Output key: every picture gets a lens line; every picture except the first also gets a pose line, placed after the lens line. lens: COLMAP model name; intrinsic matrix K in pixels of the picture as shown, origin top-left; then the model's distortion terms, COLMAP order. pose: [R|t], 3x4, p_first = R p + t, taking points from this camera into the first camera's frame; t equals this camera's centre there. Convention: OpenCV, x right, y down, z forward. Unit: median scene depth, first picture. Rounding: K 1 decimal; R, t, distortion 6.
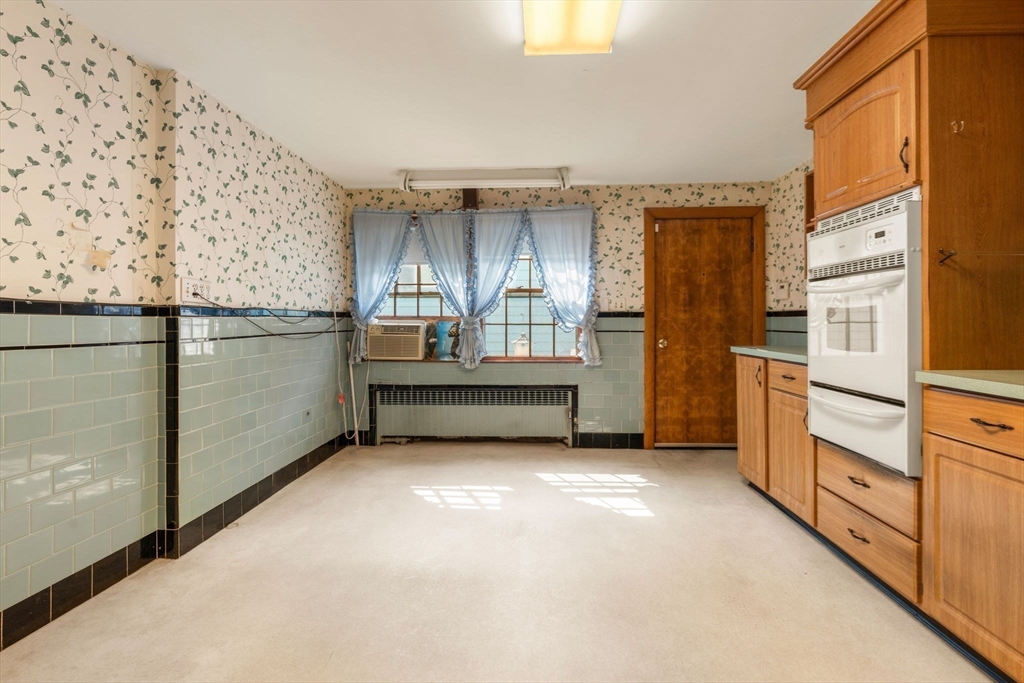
lens RADIAL K [[466.0, 0, 518.9], [0, 466.0, 322.2], [0, 0, 1]] dist [-0.021485, 0.008749]
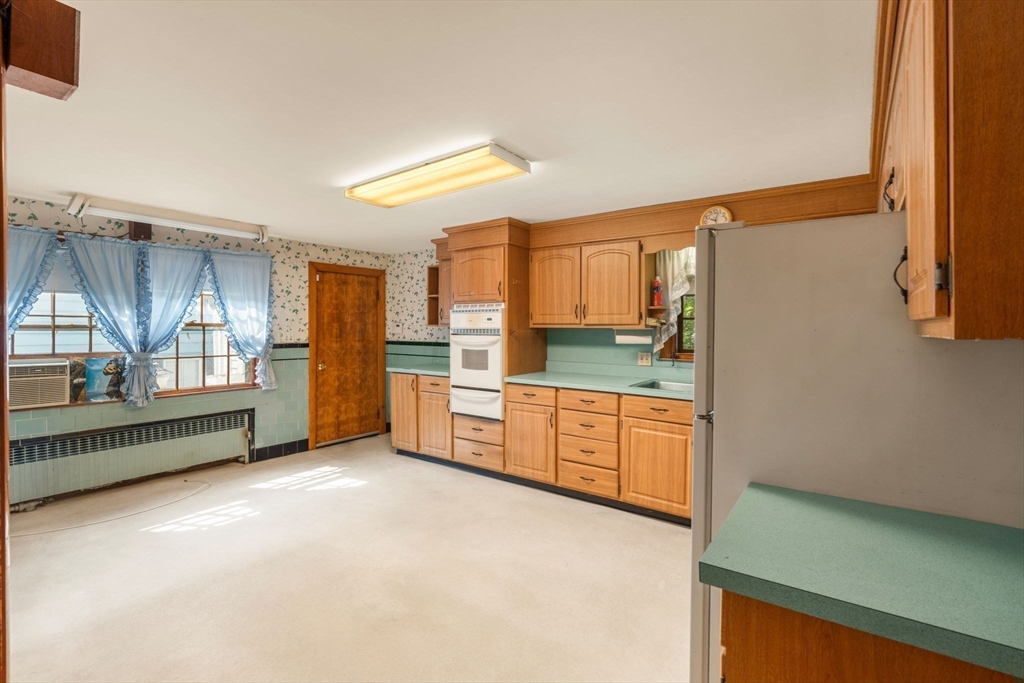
lens RADIAL K [[466.0, 0, 518.9], [0, 466.0, 322.2], [0, 0, 1]] dist [-0.021485, 0.008749]
pose [[0.544099, 0.011325, 0.838945, -0.487671], [-0.001774, 0.999922, -0.012348, -0.064761], [-0.839019, 0.005231, 0.544077, -0.176978]]
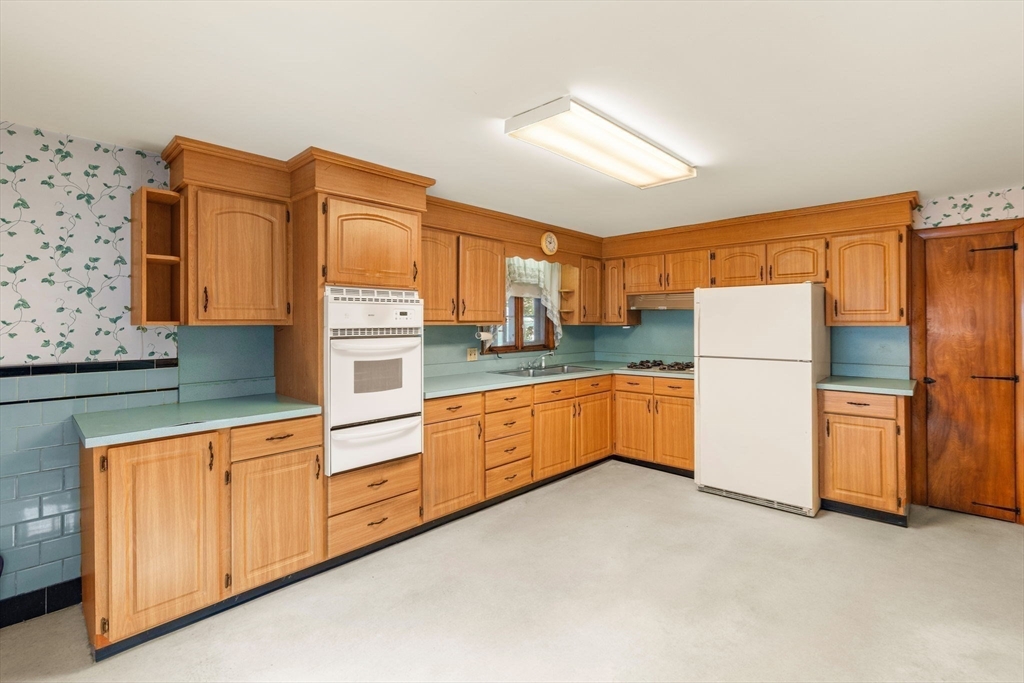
lens RADIAL K [[466.0, 0, 518.9], [0, 466.0, 322.2], [0, 0, 1]] dist [-0.021485, 0.008749]
pose [[-0.764224, 0.007784, 0.644904, -0.248659], [0.007733, 0.999966, -0.002905, -0.067482], [-0.644905, 0.002767, -0.764258, 0.871555]]
